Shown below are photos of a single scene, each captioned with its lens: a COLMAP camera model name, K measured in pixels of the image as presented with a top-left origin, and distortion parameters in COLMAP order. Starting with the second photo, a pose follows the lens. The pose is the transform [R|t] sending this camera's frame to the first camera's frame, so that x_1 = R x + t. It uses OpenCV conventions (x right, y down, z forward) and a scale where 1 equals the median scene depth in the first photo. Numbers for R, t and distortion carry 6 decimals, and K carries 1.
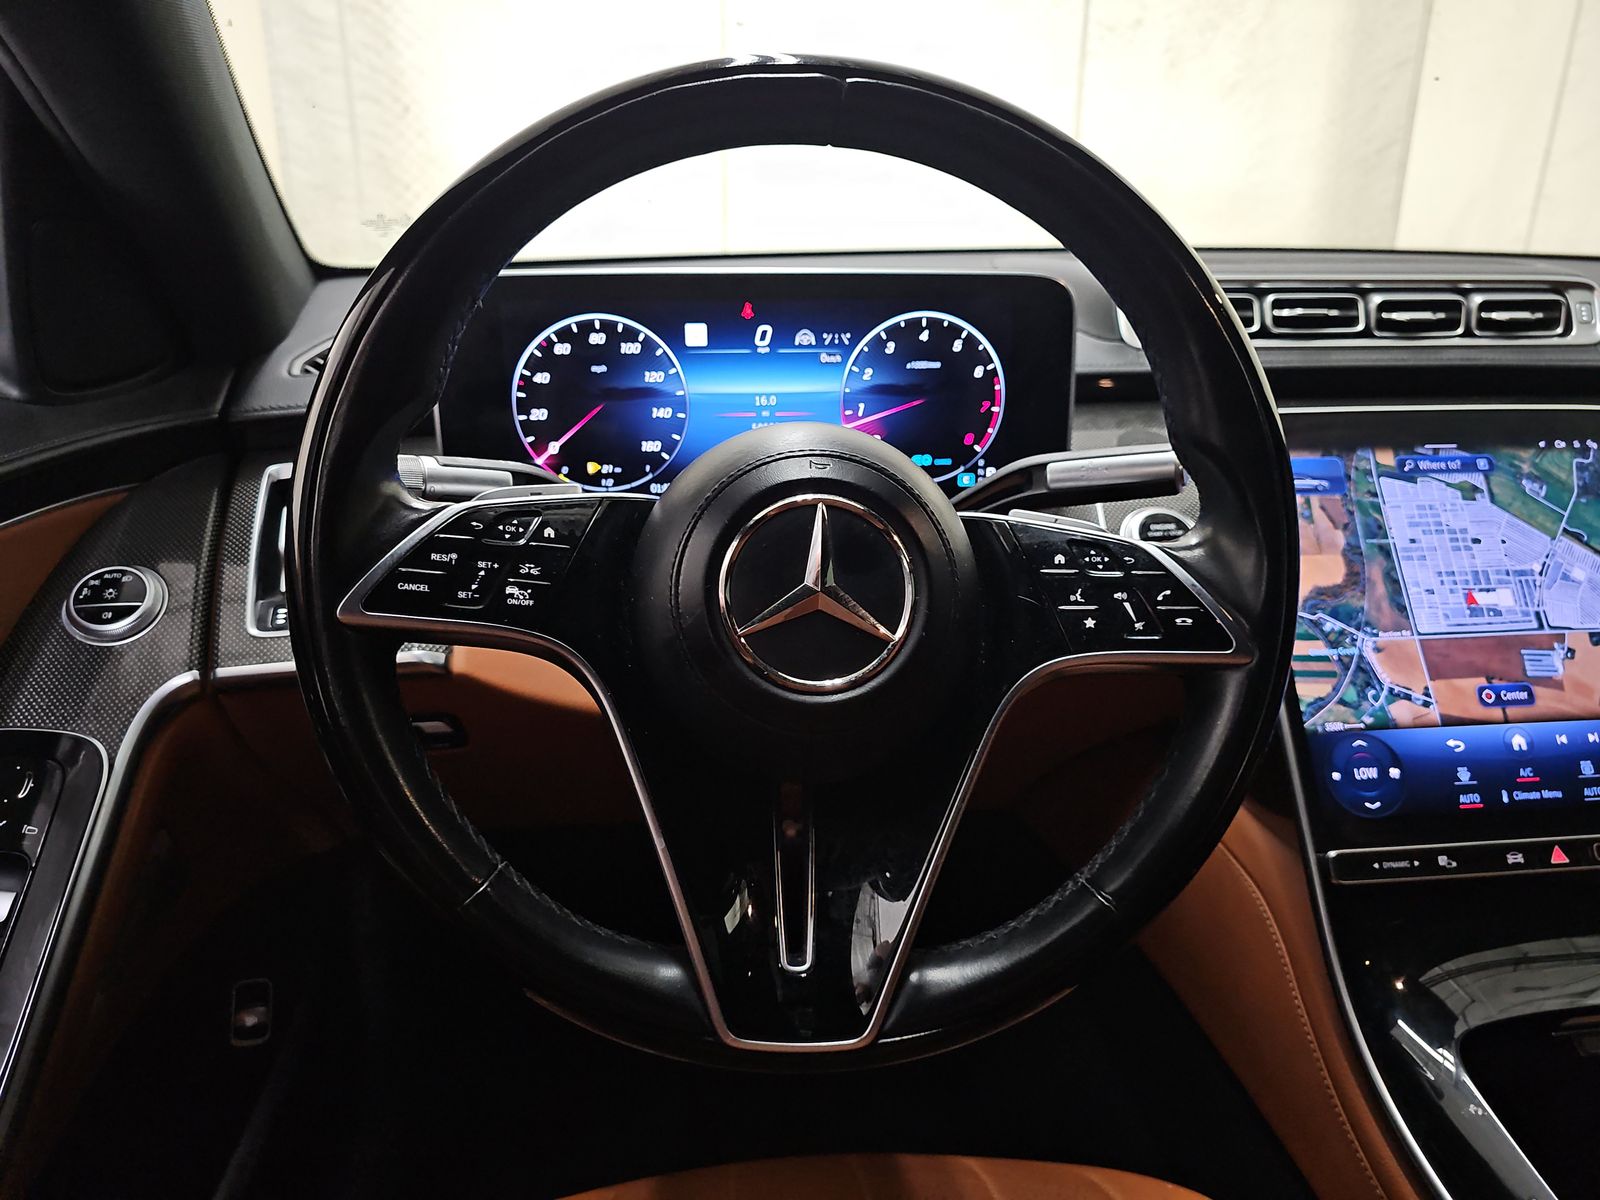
lens RADIAL K [[1051.9, 0, 800.0], [0, 1051.9, 600.0], [0, 0, 1]] dist [0.037166, -0.038150]
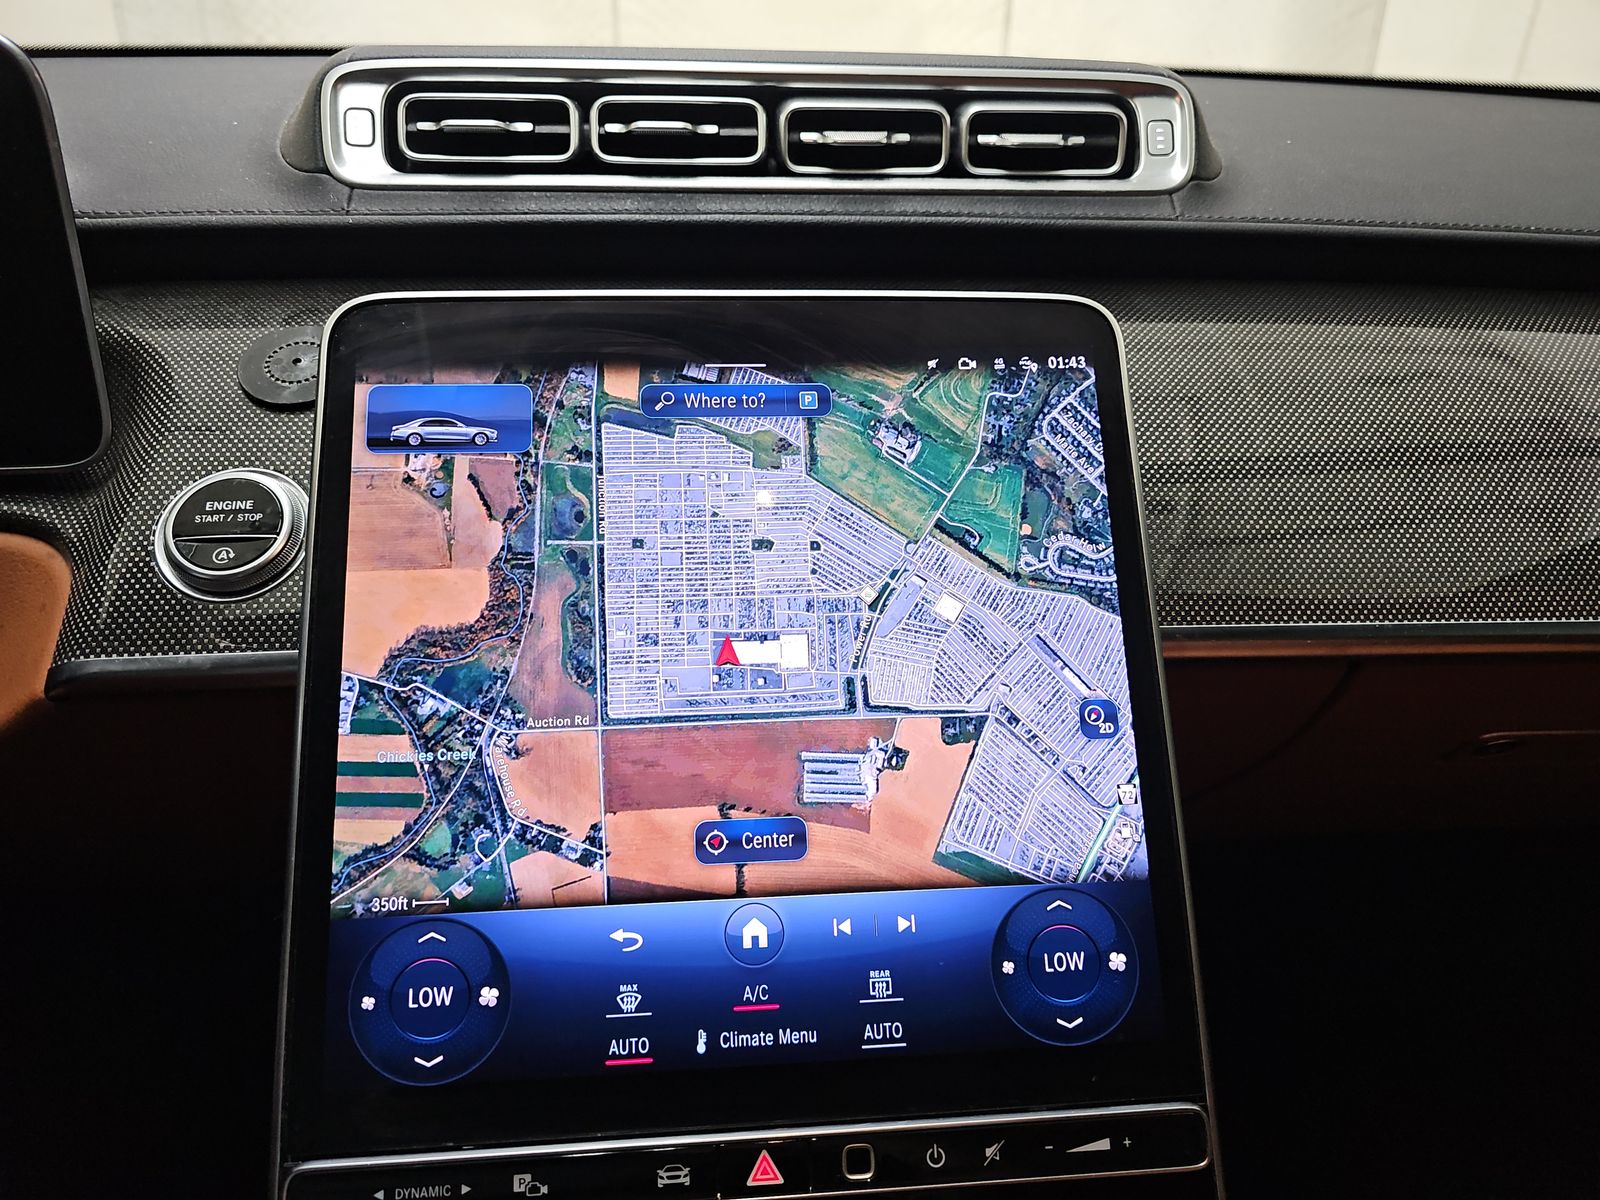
lens RADIAL K [[1051.9, 0, 800.0], [0, 1051.9, 600.0], [0, 0, 1]] dist [0.037166, -0.038150]
pose [[0.999719, 0.015988, -0.017475, 0.679848], [-0.014360, 0.995876, 0.089576, -0.077106], [0.018835, -0.089300, 0.995827, 0.469618]]
